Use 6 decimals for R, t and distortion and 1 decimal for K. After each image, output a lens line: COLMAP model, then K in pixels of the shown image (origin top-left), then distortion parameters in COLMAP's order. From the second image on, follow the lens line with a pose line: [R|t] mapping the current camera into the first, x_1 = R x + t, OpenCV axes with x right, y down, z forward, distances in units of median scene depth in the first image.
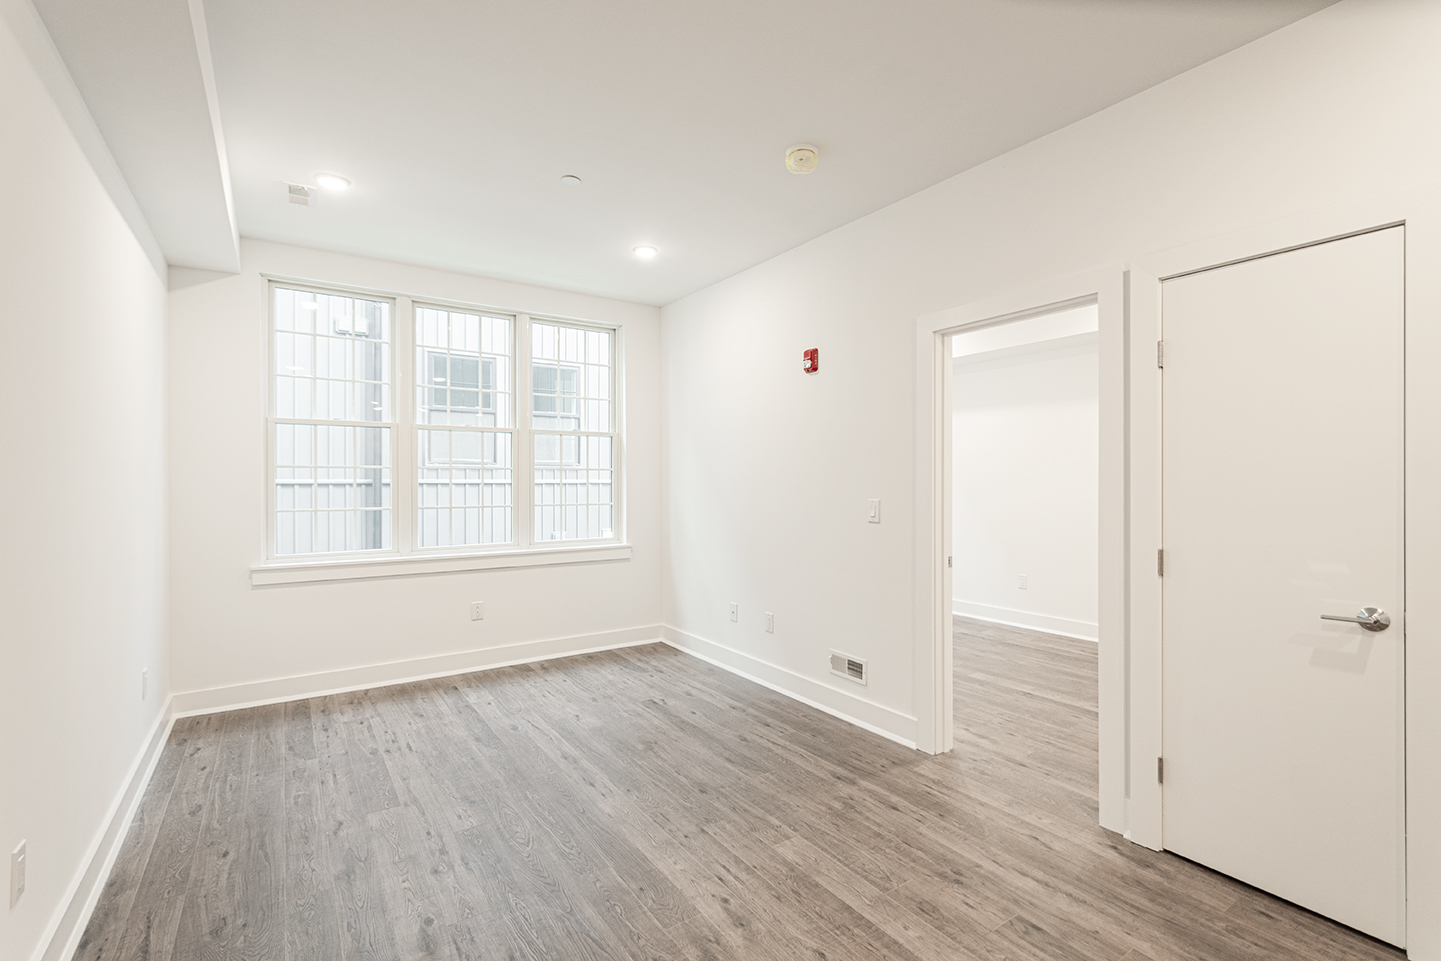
lens RADIAL K [[653.1, 0, 729.2], [0, 653.1, 479.4], [0, 0, 1]] dist [-0.004443, 0.000017]
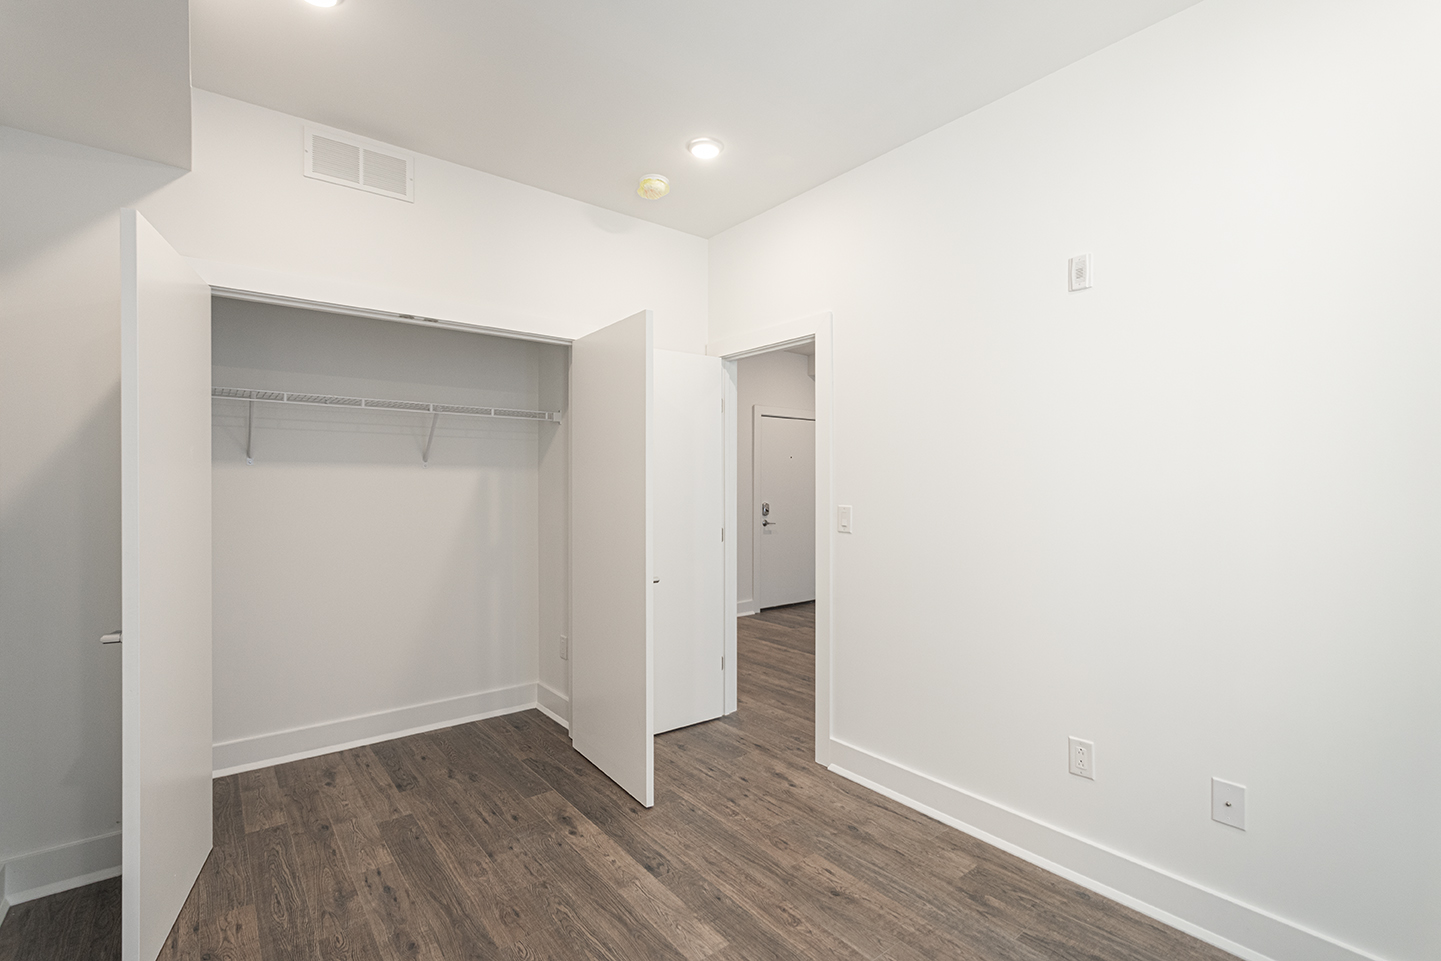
lens RADIAL K [[653.1, 0, 721.5], [0, 653.1, 486.1], [0, 0, 1]] dist [-0.004443, 0.000017]
pose [[-0.997926, 0.002627, -0.064317, 0.613748], [0.002333, 0.999986, 0.004647, -0.001968], [0.064328, 0.004487, -0.997919, 2.208026]]
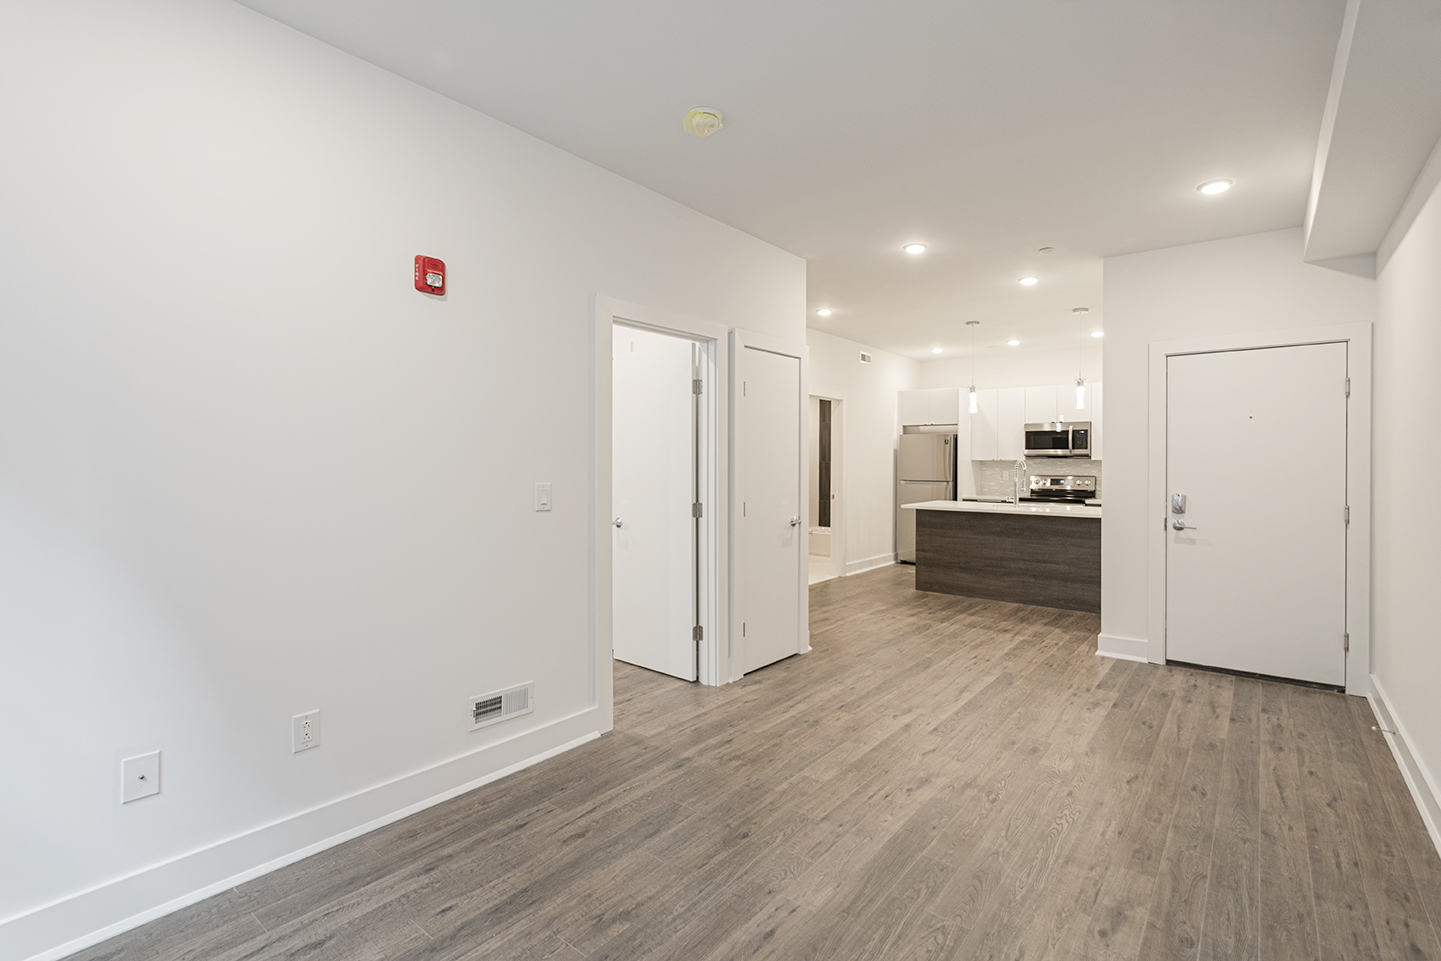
lens RADIAL K [[653.1, 0, 782.3], [0, 653.1, 461.4], [0, 0, 1]] dist [-0.004443, 0.000017]
pose [[-0.330090, 0.001424, 0.943948, -0.816785], [-0.005177, 0.999981, -0.003319, 0.003889], [-0.943935, -0.005982, -0.330076, 1.196386]]
